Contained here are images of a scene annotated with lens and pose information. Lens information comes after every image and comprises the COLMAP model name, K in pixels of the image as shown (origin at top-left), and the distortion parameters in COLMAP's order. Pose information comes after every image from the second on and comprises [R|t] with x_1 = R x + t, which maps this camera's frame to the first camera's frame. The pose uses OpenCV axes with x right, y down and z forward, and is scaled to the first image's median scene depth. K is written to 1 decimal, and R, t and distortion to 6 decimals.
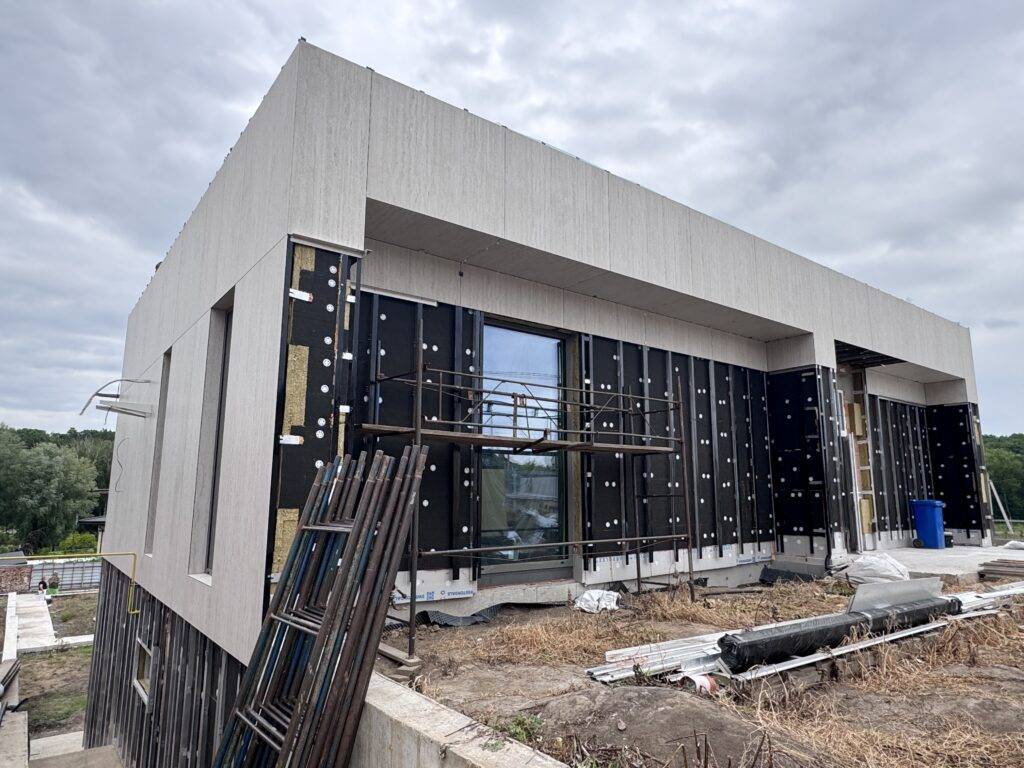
lens RADIAL K [[639.4, 0, 510.4], [0, 639.4, 385.0], [0, 0, 1]] dist [0.002408, 0.004082]
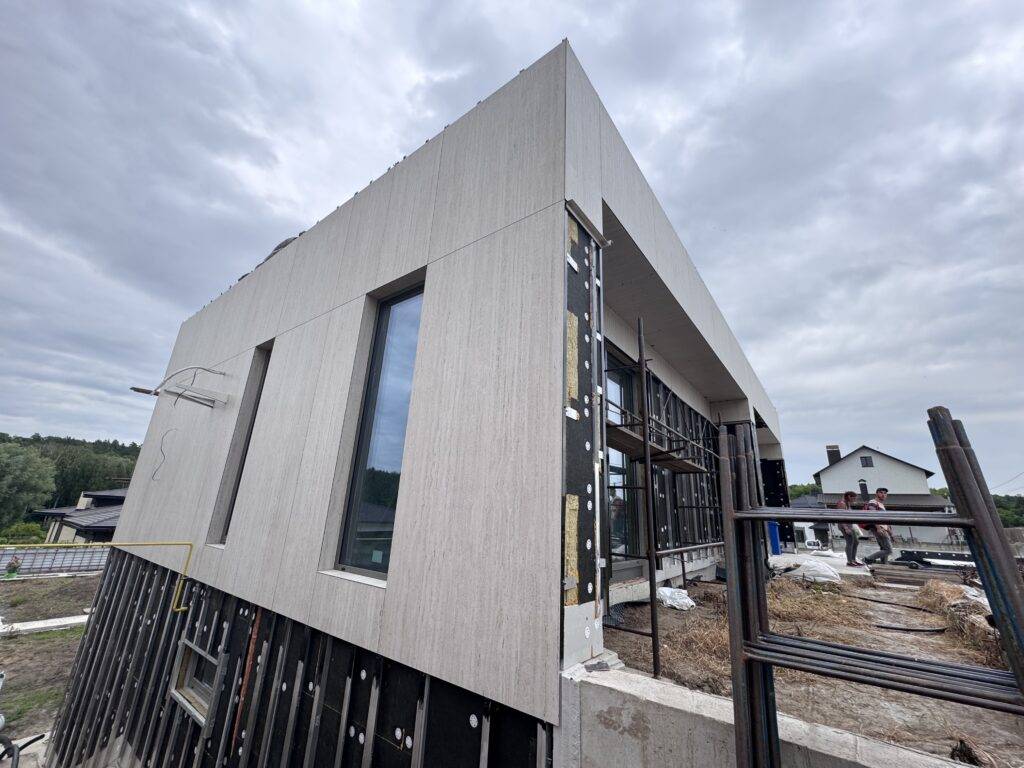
lens RADIAL K [[410.6, 0, 513.8], [0, 410.6, 385.1], [0, 0, 1]] dist [-0.000584, 0.001681]
pose [[0.963164, 0.120675, 0.240316, -0.265992], [-0.089618, 0.986613, -0.136249, 0.062507], [-0.253541, 0.109693, 0.961085, 0.232078]]
